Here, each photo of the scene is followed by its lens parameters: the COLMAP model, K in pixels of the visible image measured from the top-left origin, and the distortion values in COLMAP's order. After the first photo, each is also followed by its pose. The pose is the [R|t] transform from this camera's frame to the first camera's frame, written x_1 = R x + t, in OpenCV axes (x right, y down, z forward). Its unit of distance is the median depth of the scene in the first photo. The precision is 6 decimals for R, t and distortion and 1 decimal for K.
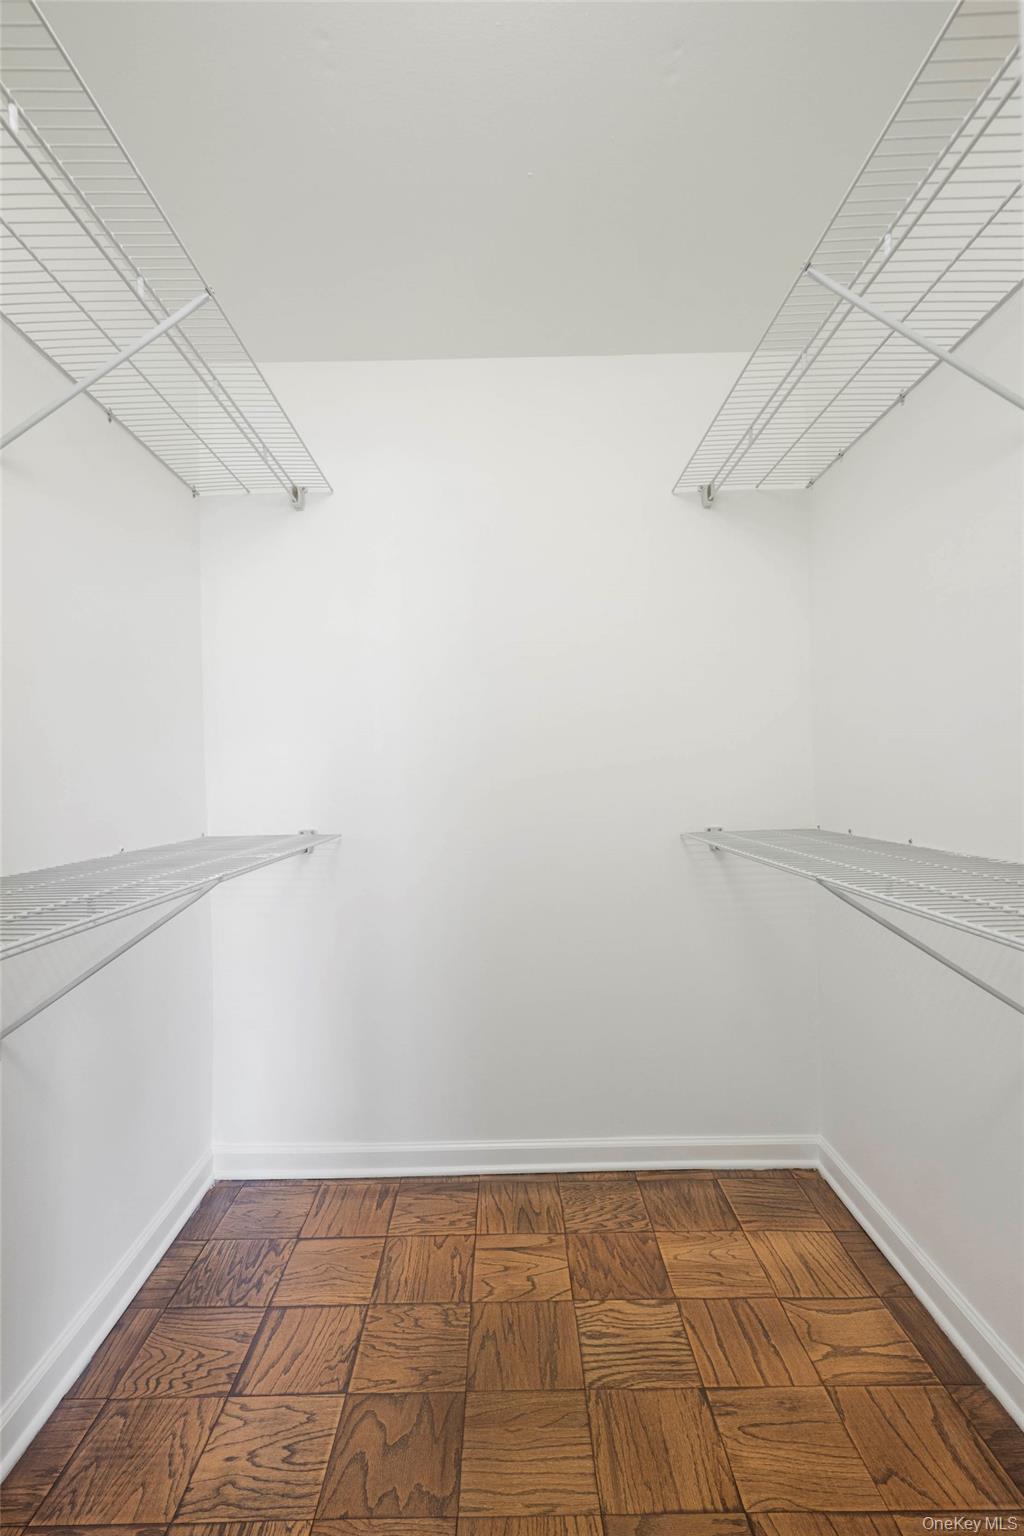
lens RADIAL K [[719.1, 0, 510.1], [0, 719.1, 770.0], [0, 0, 1]] dist [0.000769, 0.000028]
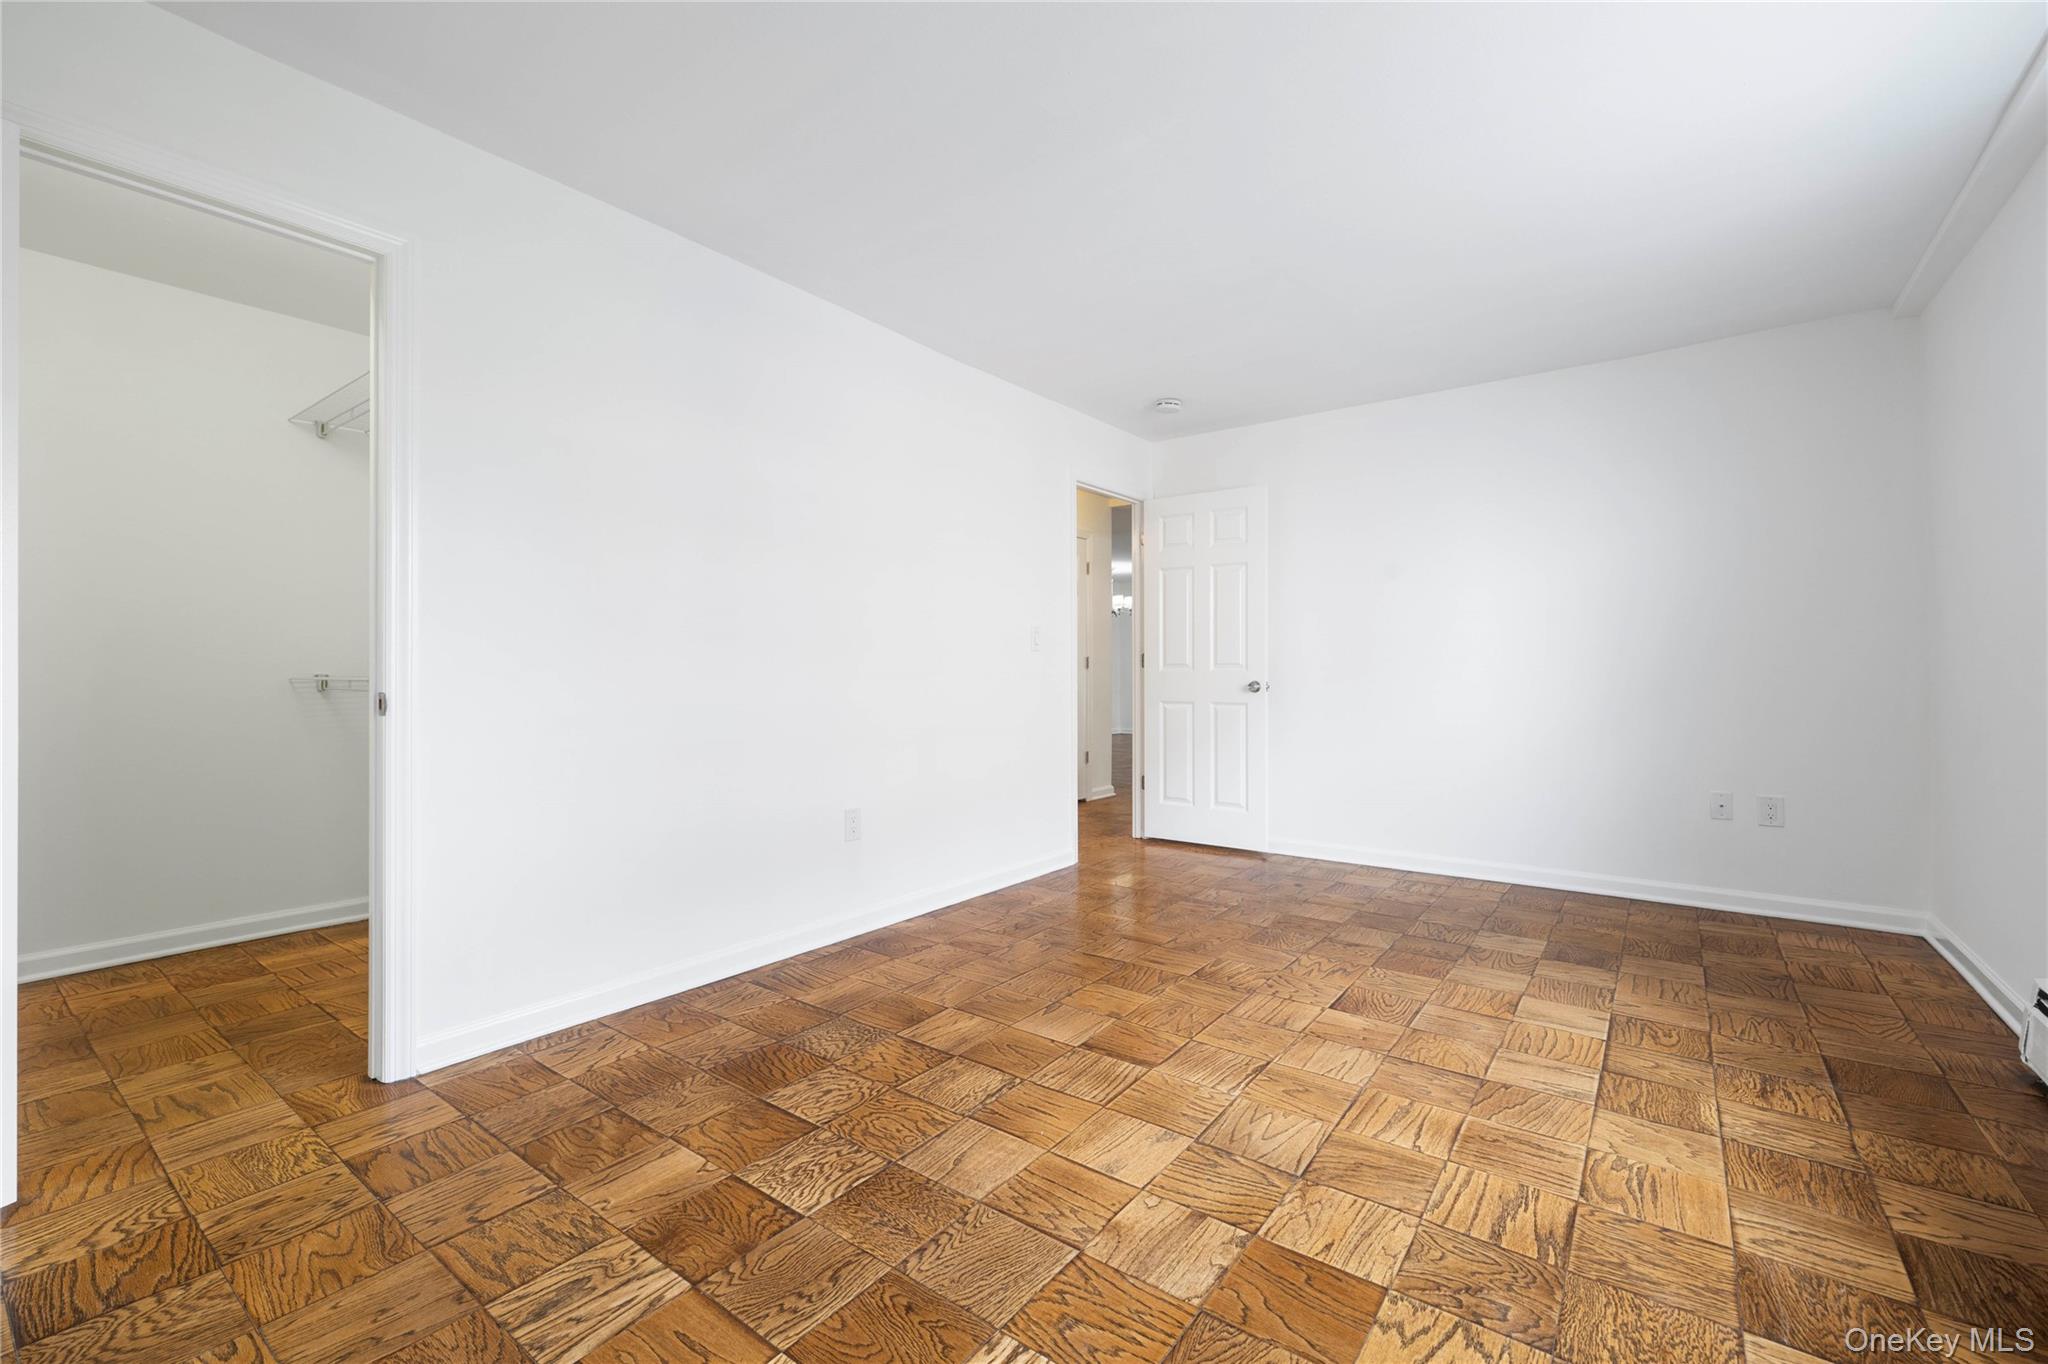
lens RADIAL K [[849.8, 0, 1025.6], [0, 849.8, 677.2], [0, 0, 1]] dist [-0.001958, -0.000053]
pose [[0.609001, 0.016880, 0.792990, -0.182661], [-0.013921, 0.999847, -0.010593, 0.083378], [-0.793047, -0.004588, 0.609143, -1.054018]]
